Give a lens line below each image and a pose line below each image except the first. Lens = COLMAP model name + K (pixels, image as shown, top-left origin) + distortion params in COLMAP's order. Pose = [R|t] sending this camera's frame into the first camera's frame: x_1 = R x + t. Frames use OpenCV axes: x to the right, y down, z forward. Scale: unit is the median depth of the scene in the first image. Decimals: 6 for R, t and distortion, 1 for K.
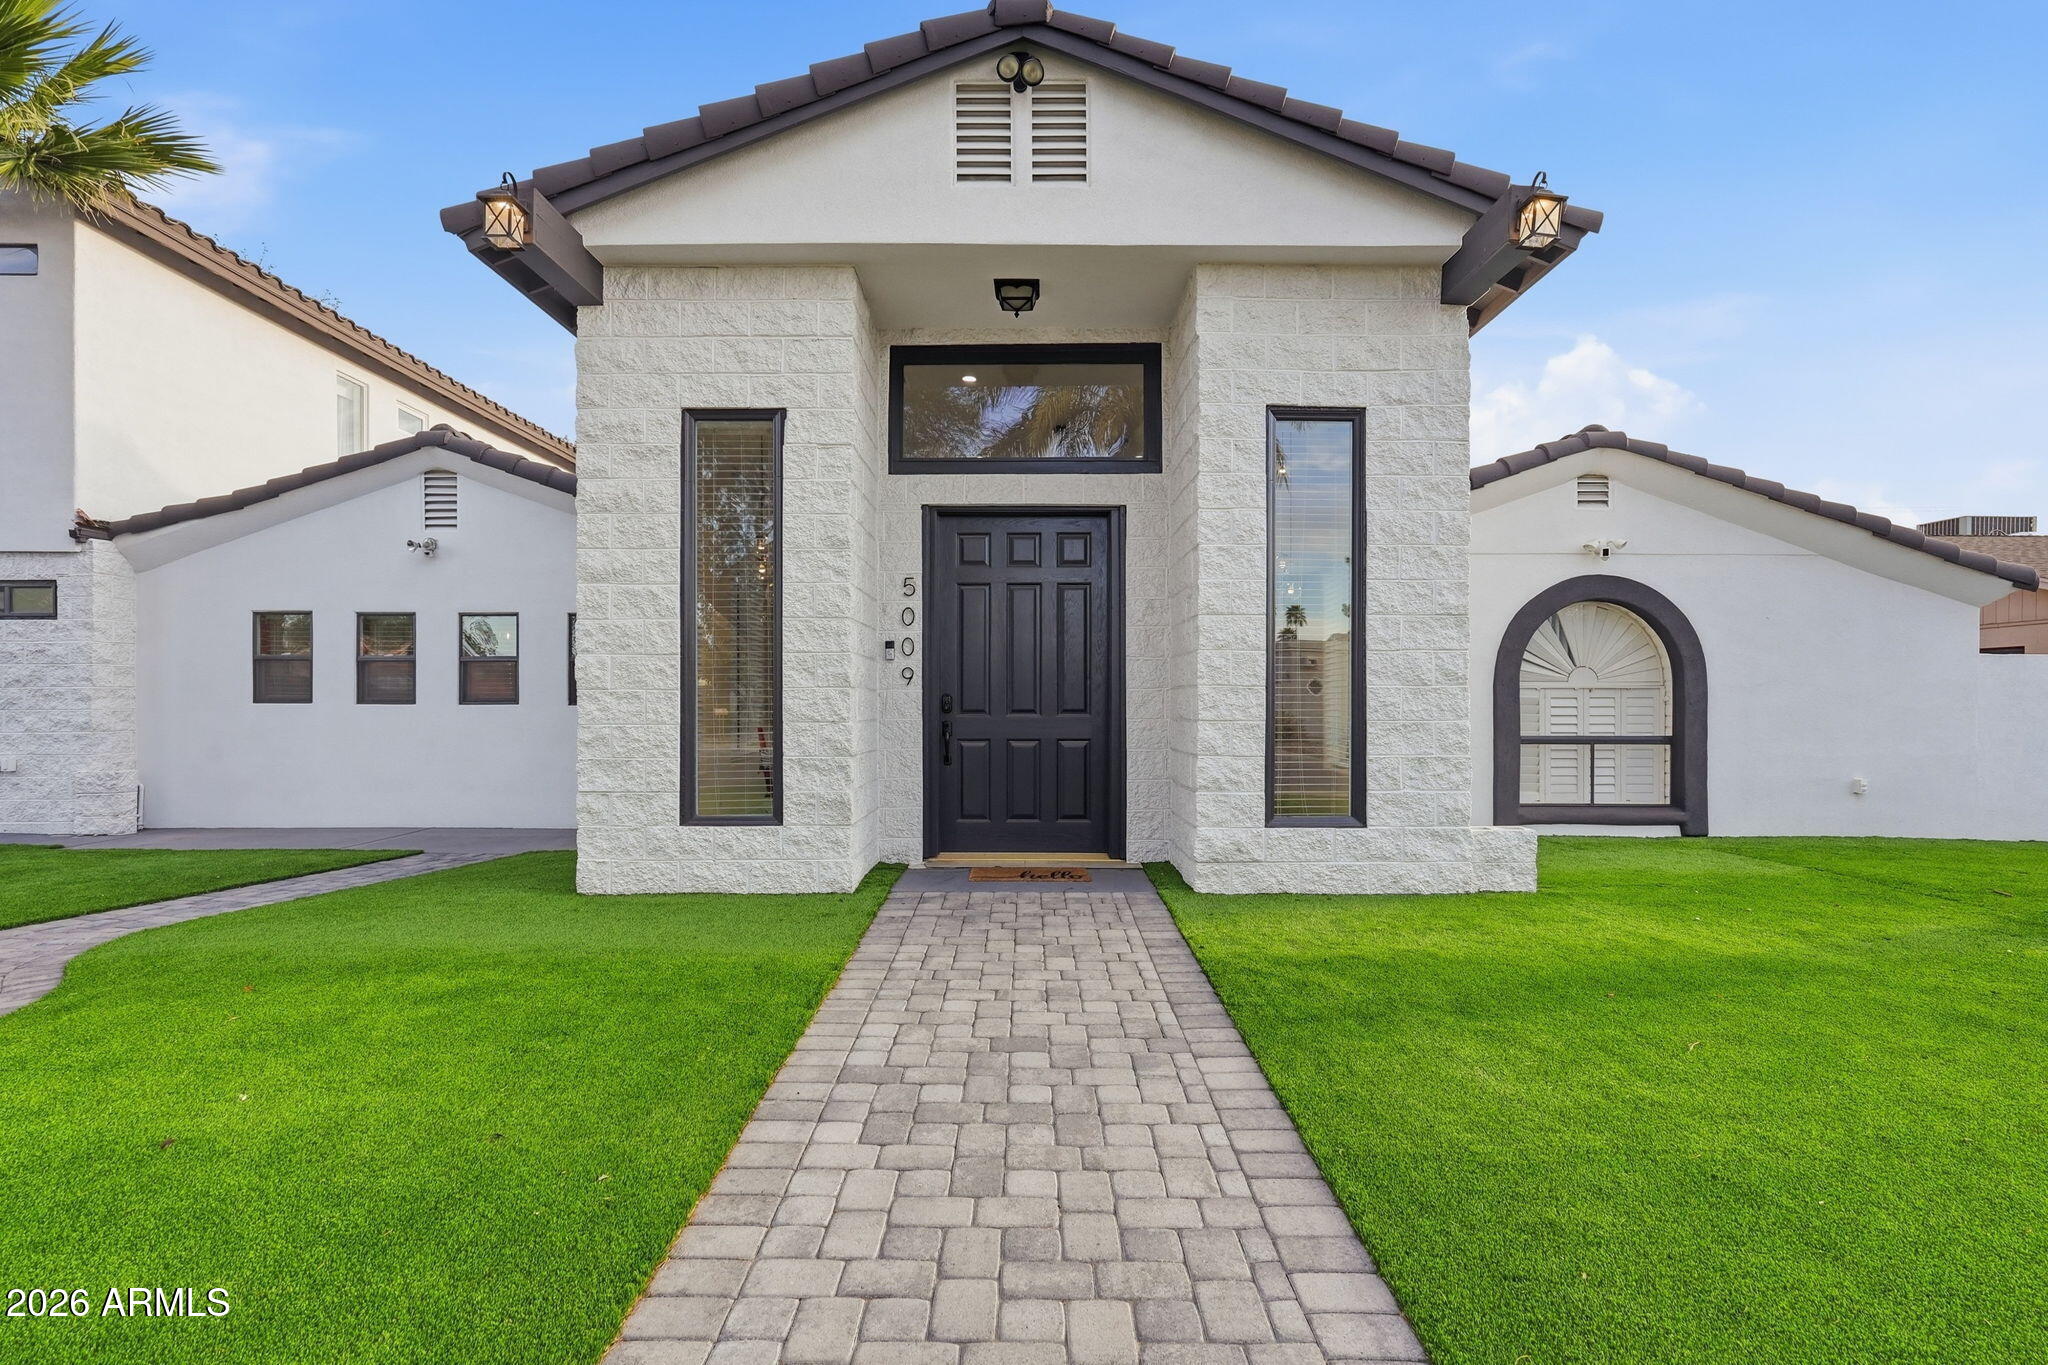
lens RADIAL K [[1005.5, 0, 1018.8], [0, 1005.5, 704.3], [0, 0, 1]] dist [-0.005325, 0.001032]
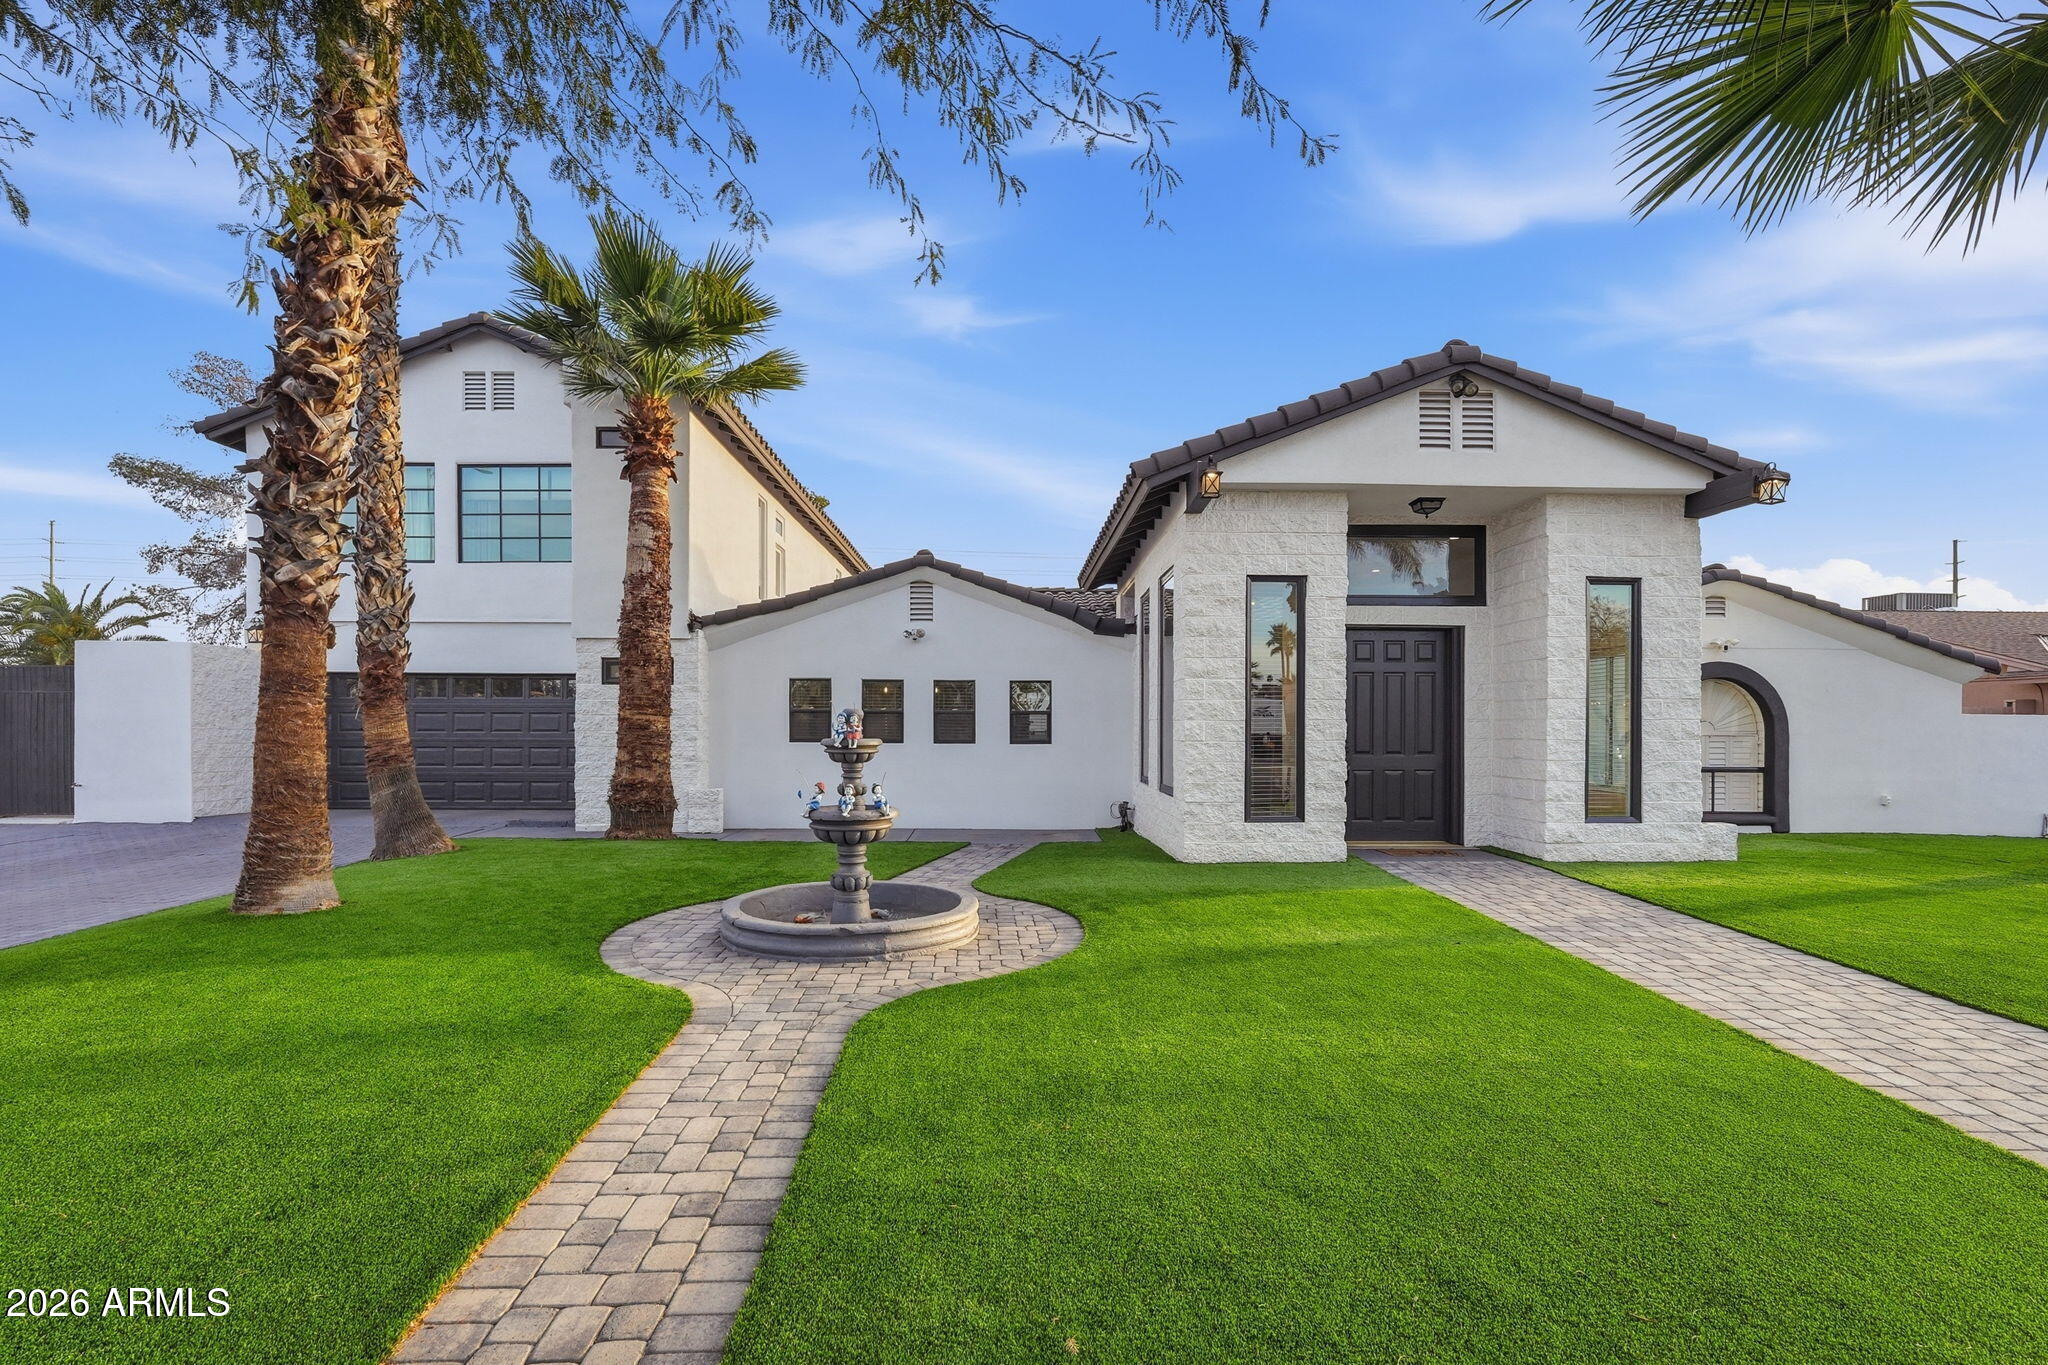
lens RADIAL K [[921.7, 0, 1027.2], [0, 921.7, 726.7], [0, 0, 1]] dist [-0.002680, 0.000800]
pose [[0.999580, 0.002988, 0.028841, -0.729984], [-0.002963, 0.999995, -0.000904, -0.036060], [-0.028843, 0.000818, 0.999584, -0.526099]]
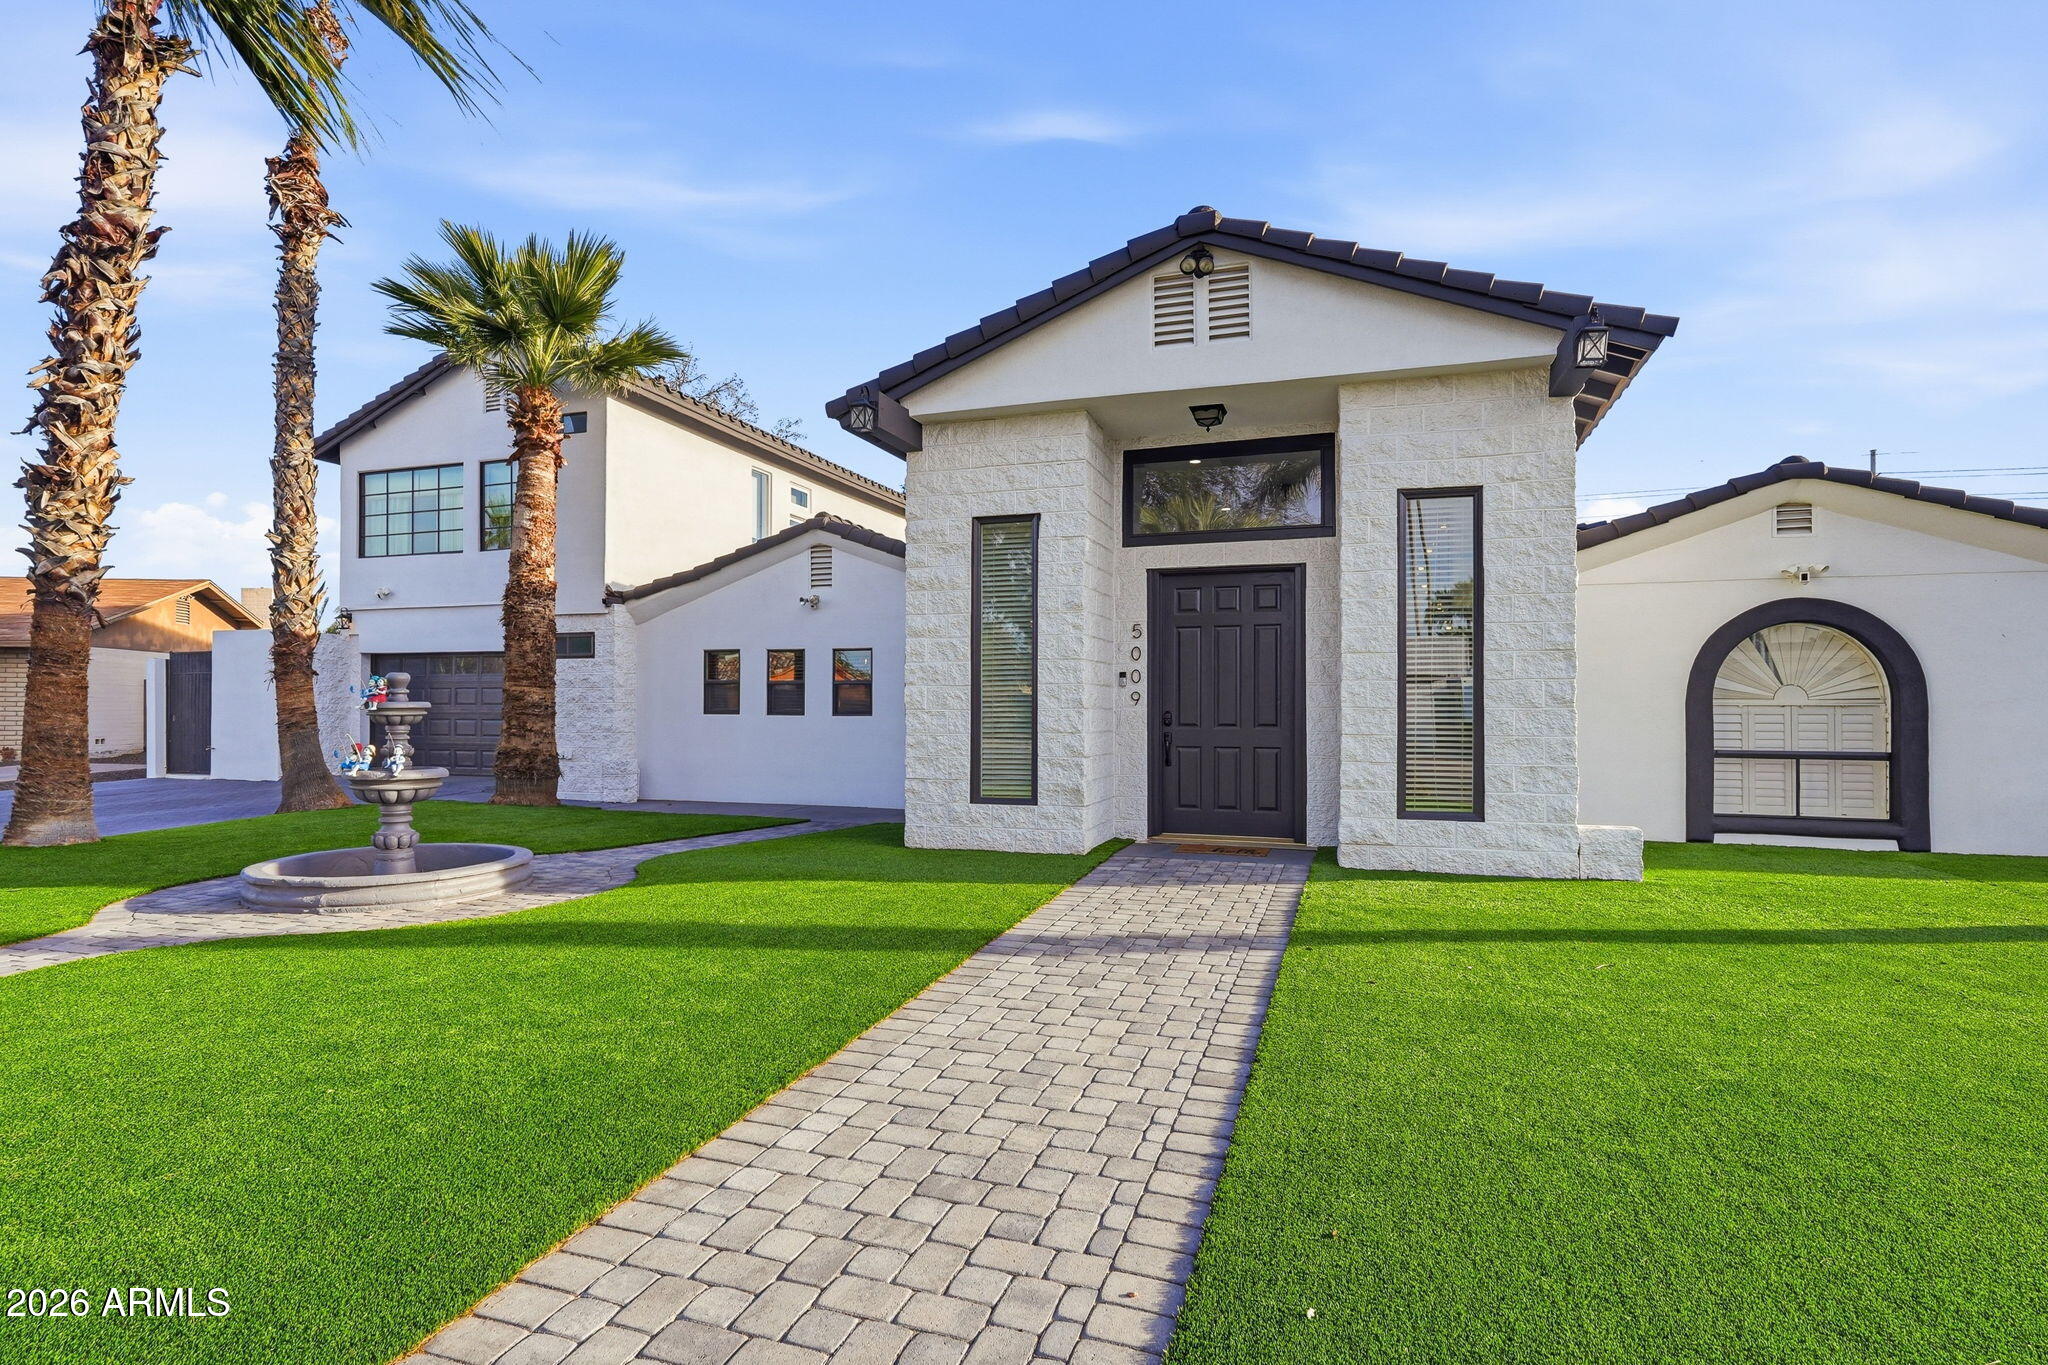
lens RADIAL K [[1014.8, 0, 1024.8], [0, 1014.8, 696.3], [0, 0, 1]] dist [-0.010269, 0.008835]
pose [[0.950073, -0.001648, -0.312022, 0.192354], [-0.002074, 0.999931, -0.011598, -0.016761], [0.312020, 0.011666, 0.950004, -0.364957]]
